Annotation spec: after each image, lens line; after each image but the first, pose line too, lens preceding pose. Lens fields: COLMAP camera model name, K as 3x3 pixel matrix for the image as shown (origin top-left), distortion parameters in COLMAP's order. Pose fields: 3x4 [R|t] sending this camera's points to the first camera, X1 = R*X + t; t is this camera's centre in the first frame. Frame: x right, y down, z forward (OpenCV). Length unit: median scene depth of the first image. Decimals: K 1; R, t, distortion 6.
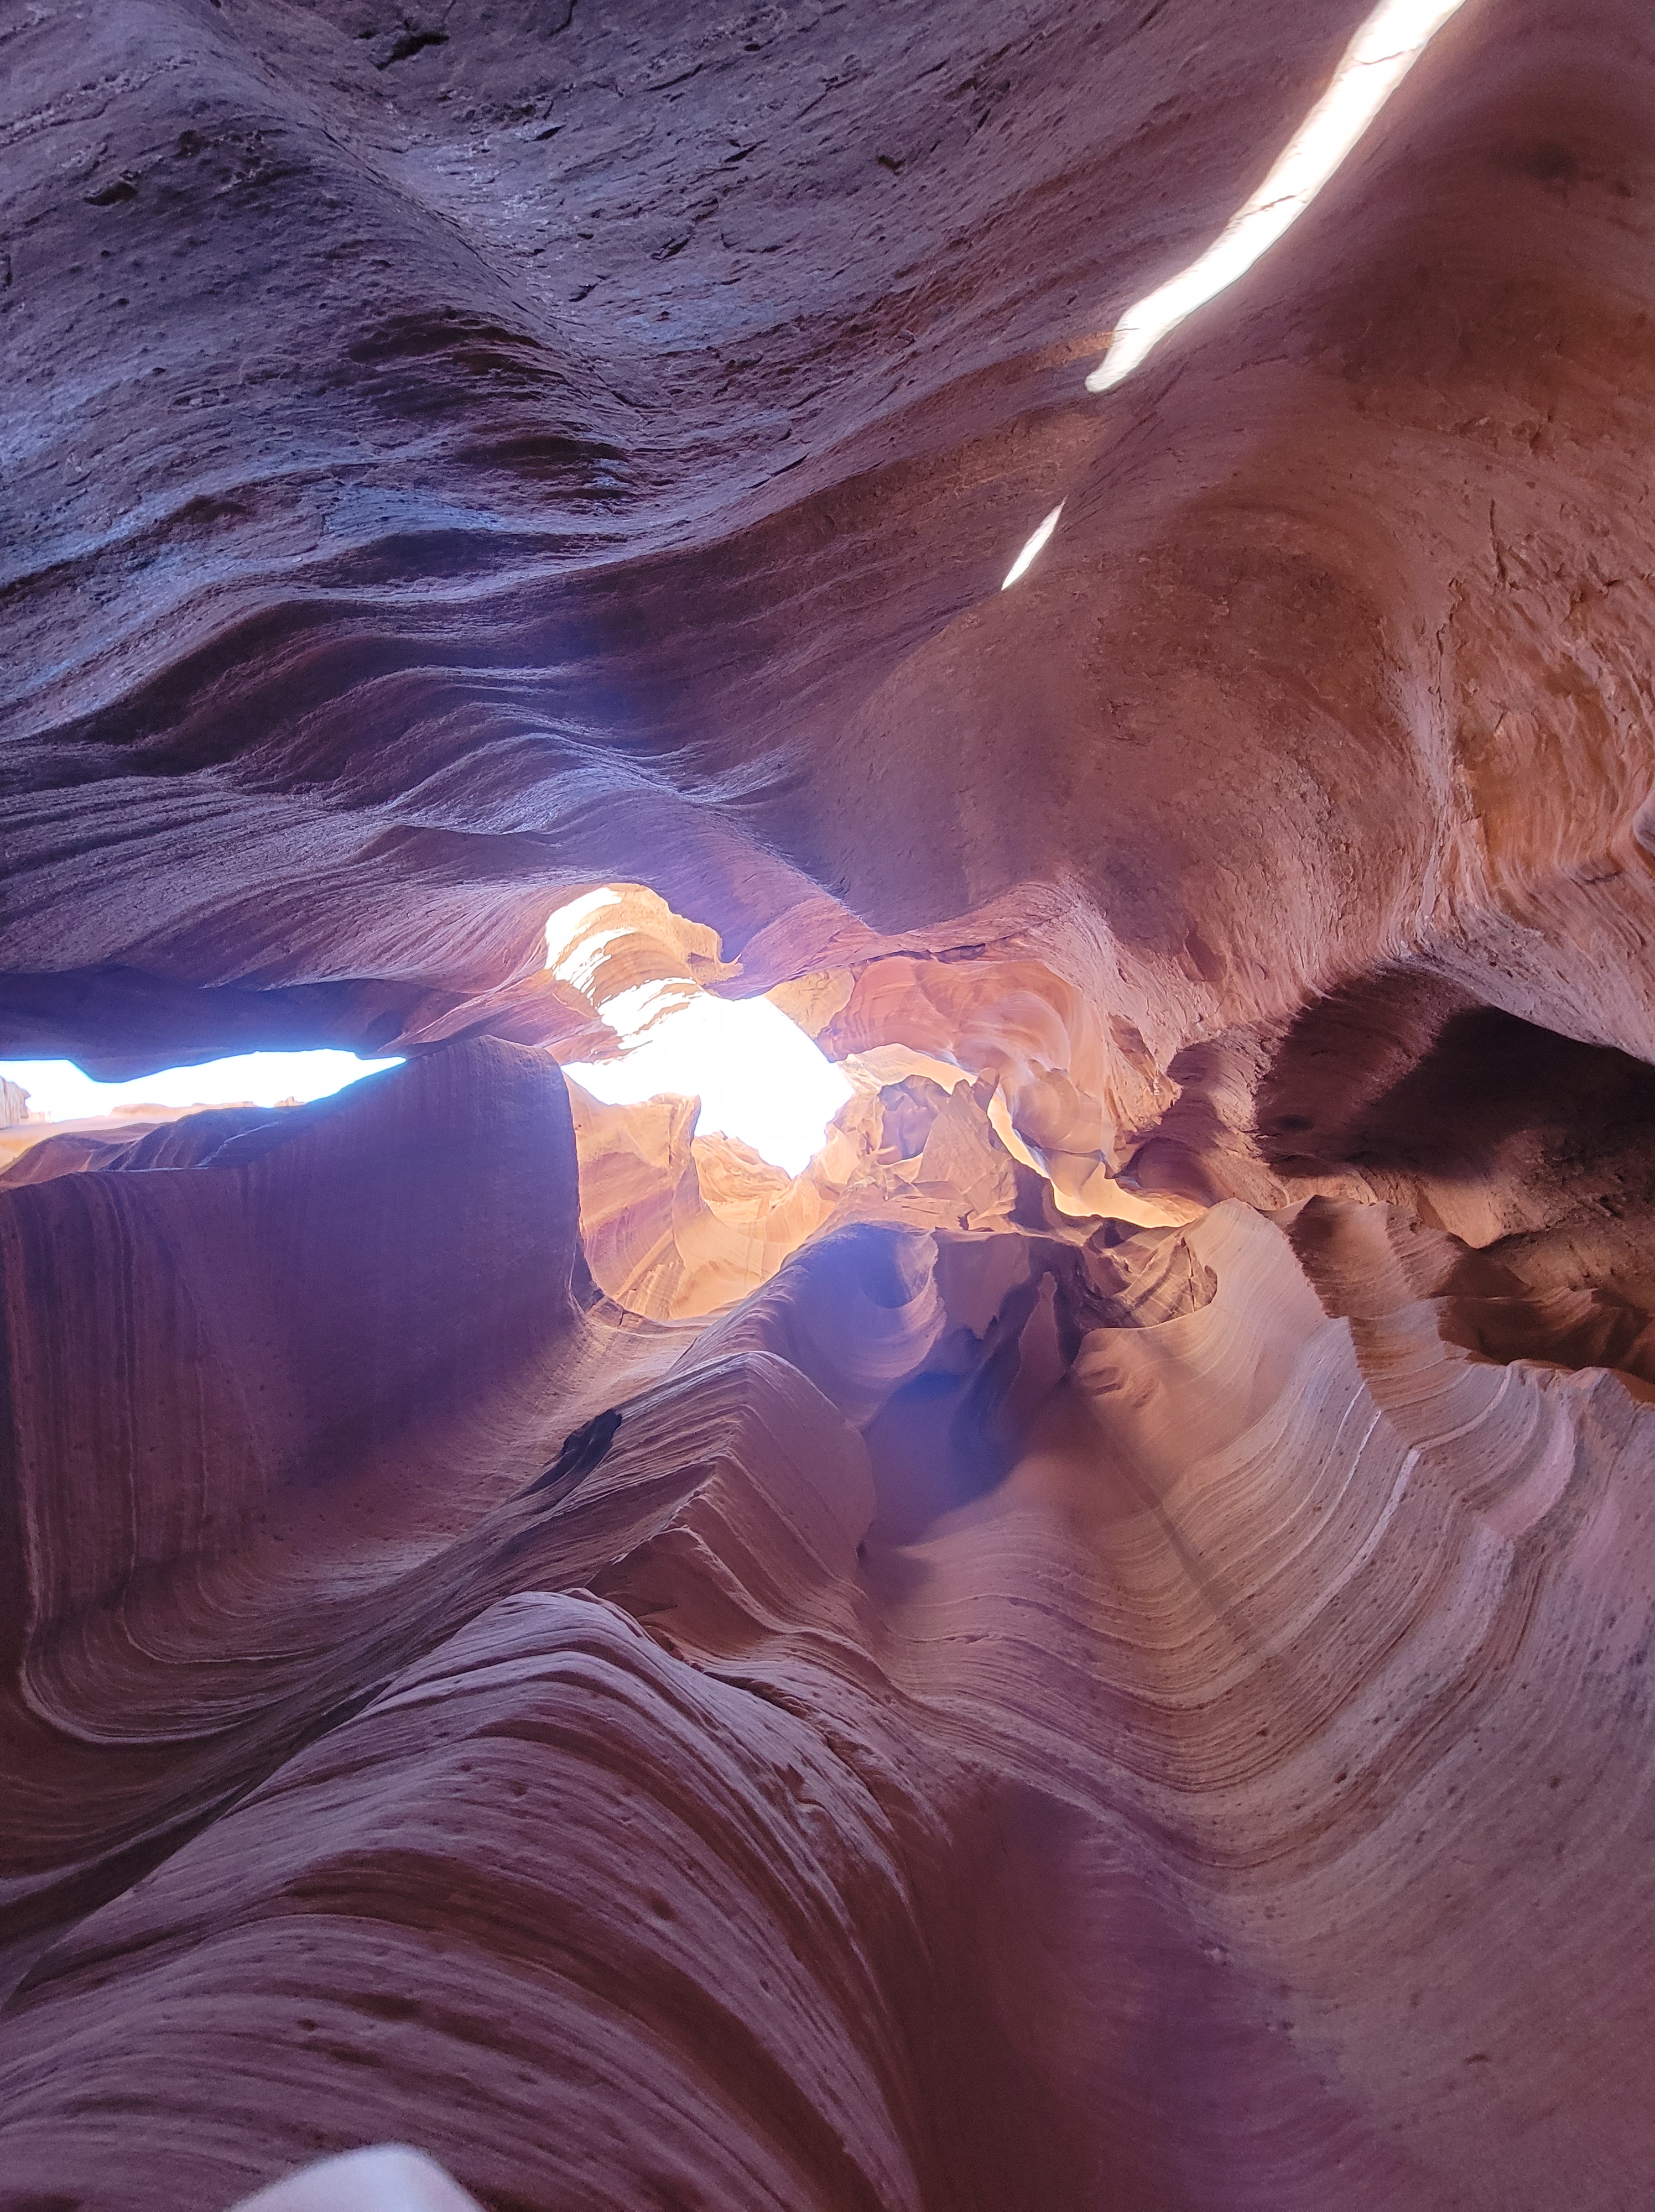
lens RADIAL K [[903.6, 0, 771.5], [0, 903.6, 1110.2], [0, 0, 1]] dist [-0.001611, 0.000298]
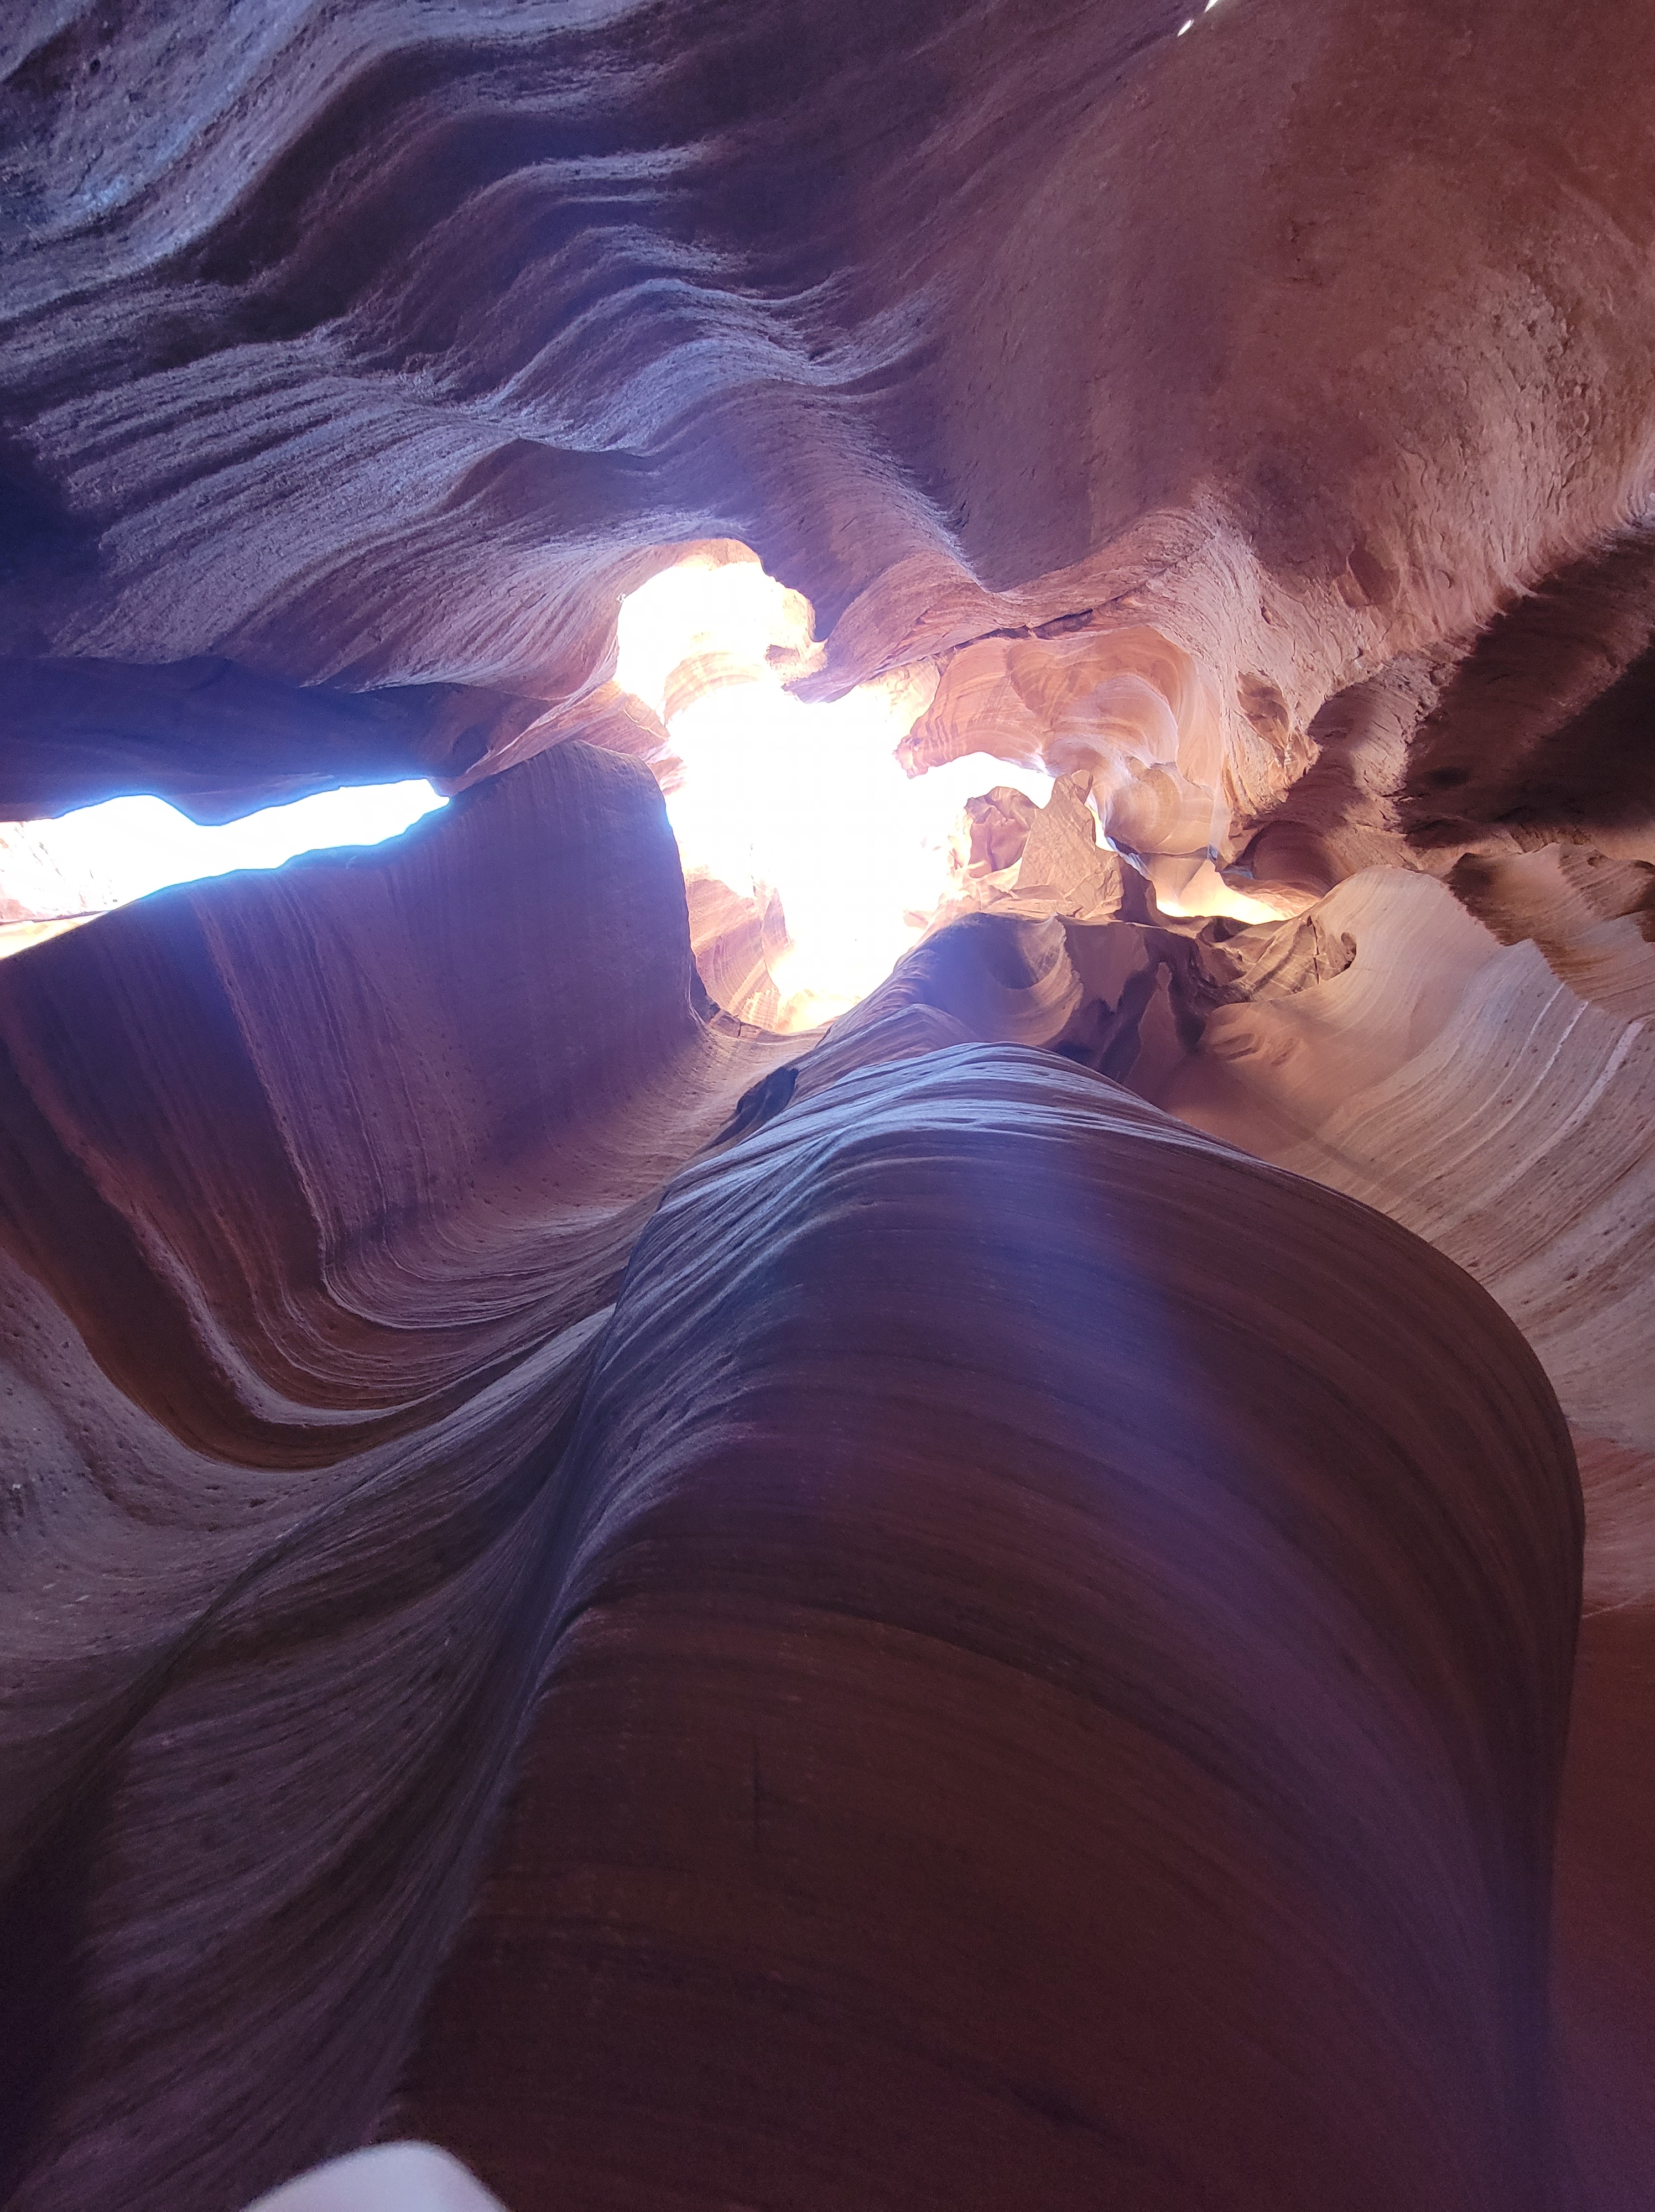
lens RADIAL K [[903.6, 0, 771.5], [0, 903.6, 1110.2], [0, 0, 1]] dist [-0.001611, 0.000298]
pose [[0.995906, -0.058200, -0.069173, -0.084230], [0.073952, 0.964606, 0.253114, 0.080272], [0.051993, -0.257193, 0.964960, -0.009048]]
